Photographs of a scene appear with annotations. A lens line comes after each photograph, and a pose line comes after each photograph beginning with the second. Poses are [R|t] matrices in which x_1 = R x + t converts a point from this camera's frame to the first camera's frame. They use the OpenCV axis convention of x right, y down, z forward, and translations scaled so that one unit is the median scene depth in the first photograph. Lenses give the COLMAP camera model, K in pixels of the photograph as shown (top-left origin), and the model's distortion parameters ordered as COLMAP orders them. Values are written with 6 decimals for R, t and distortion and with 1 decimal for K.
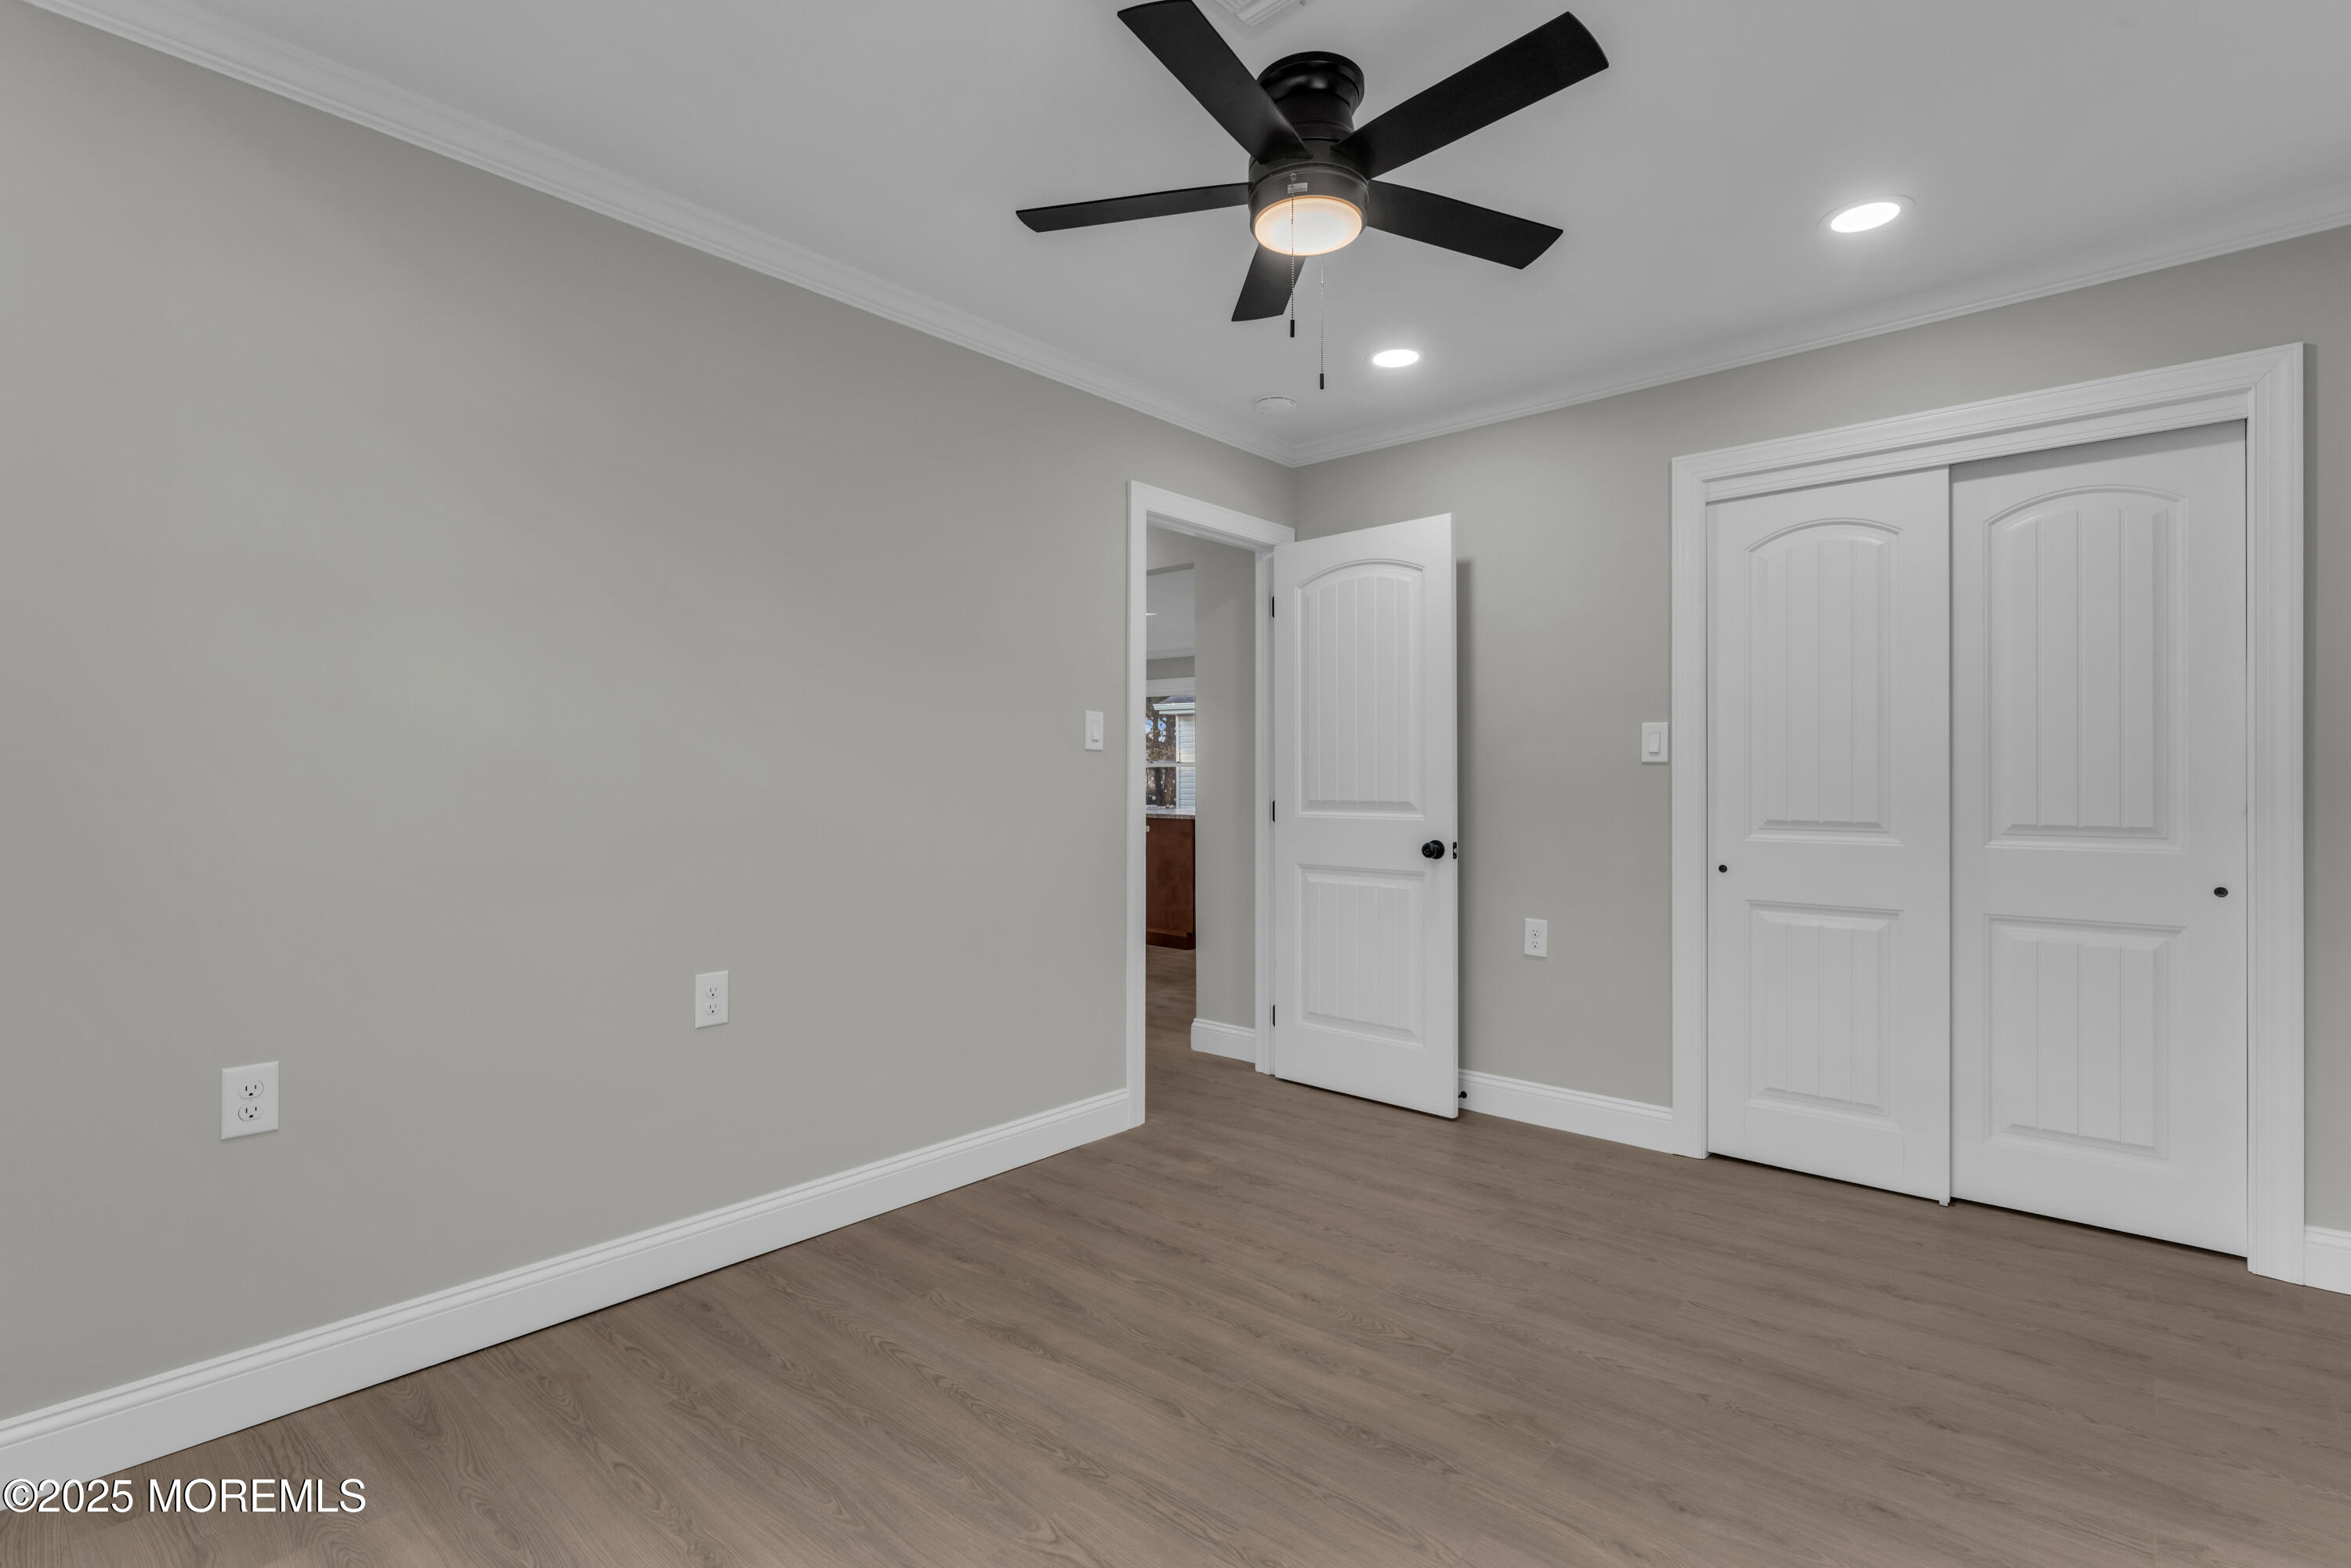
lens RADIAL K [[1127.2, 0, 1170.7], [0, 1127.2, 768.1], [0, 0, 1]] dist [-0.000573, -0.000651]
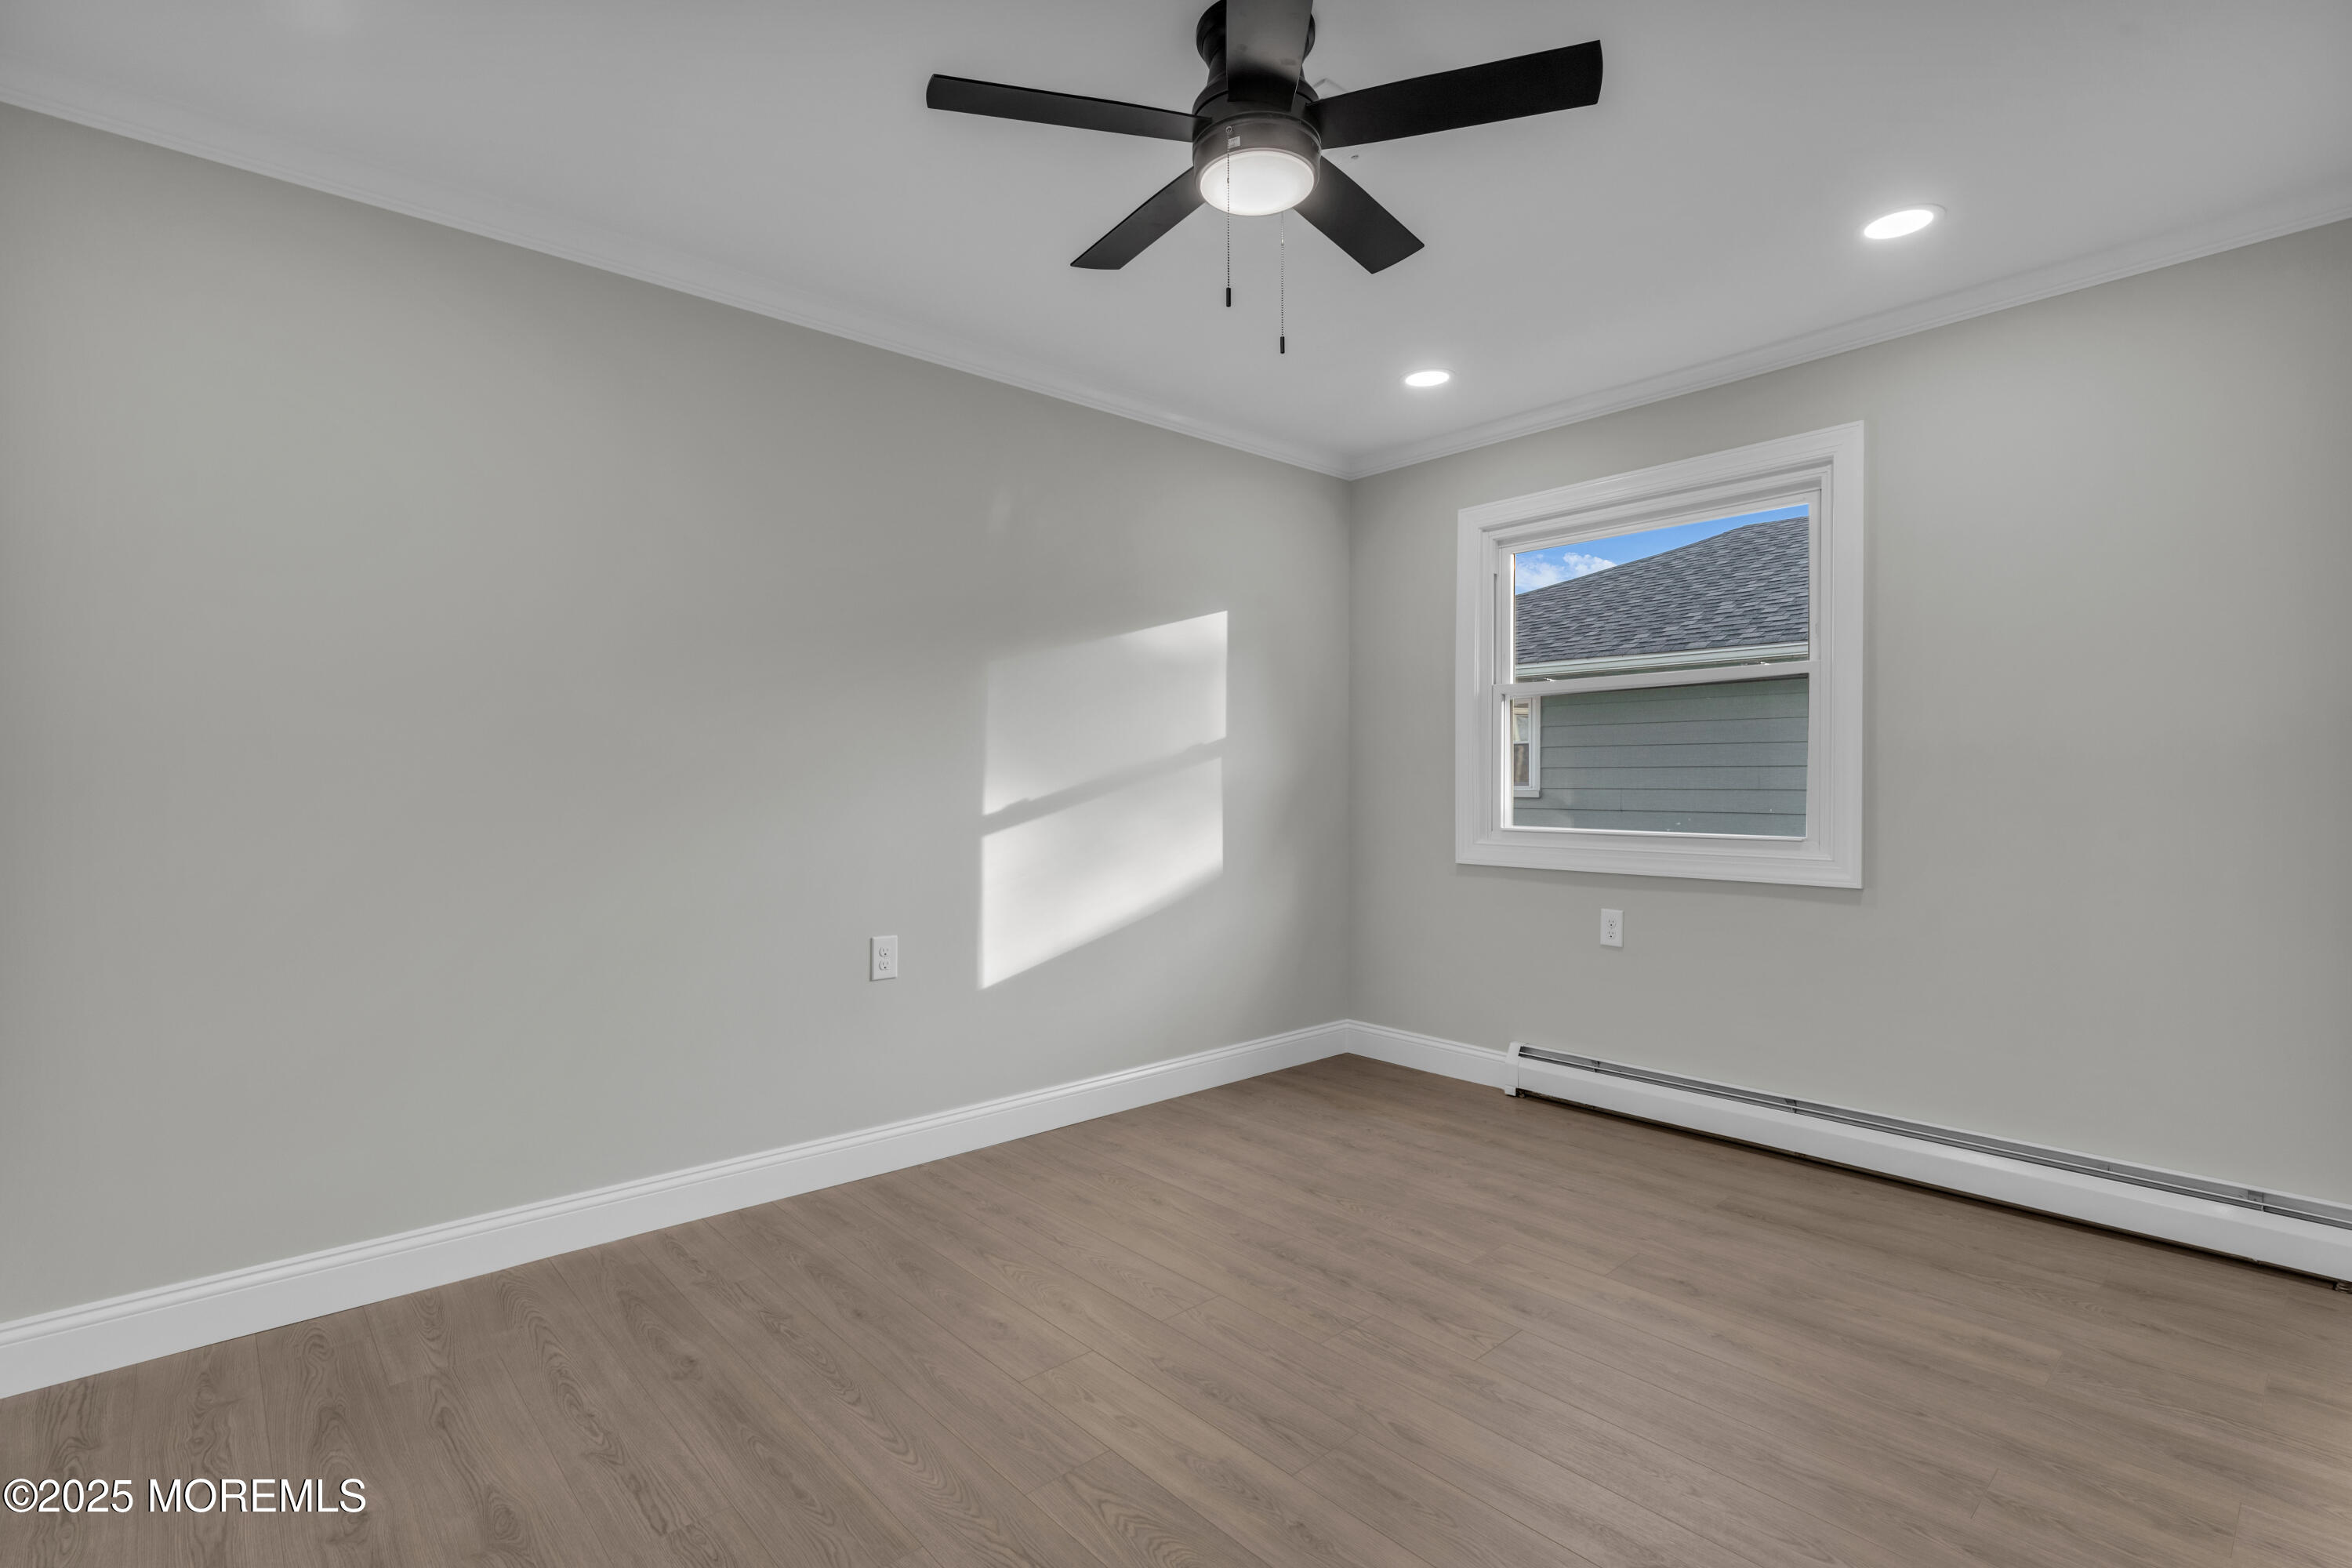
lens RADIAL K [[1107.5, 0, 1171.5], [0, 1107.5, 778.0], [0, 0, 1]] dist [0.000434, -0.000226]
pose [[-0.992783, 0.001060, 0.119919, 0.079339], [0.000428, 0.999986, -0.005296, 0.016979], [-0.119923, -0.005206, -0.992770, 1.862661]]
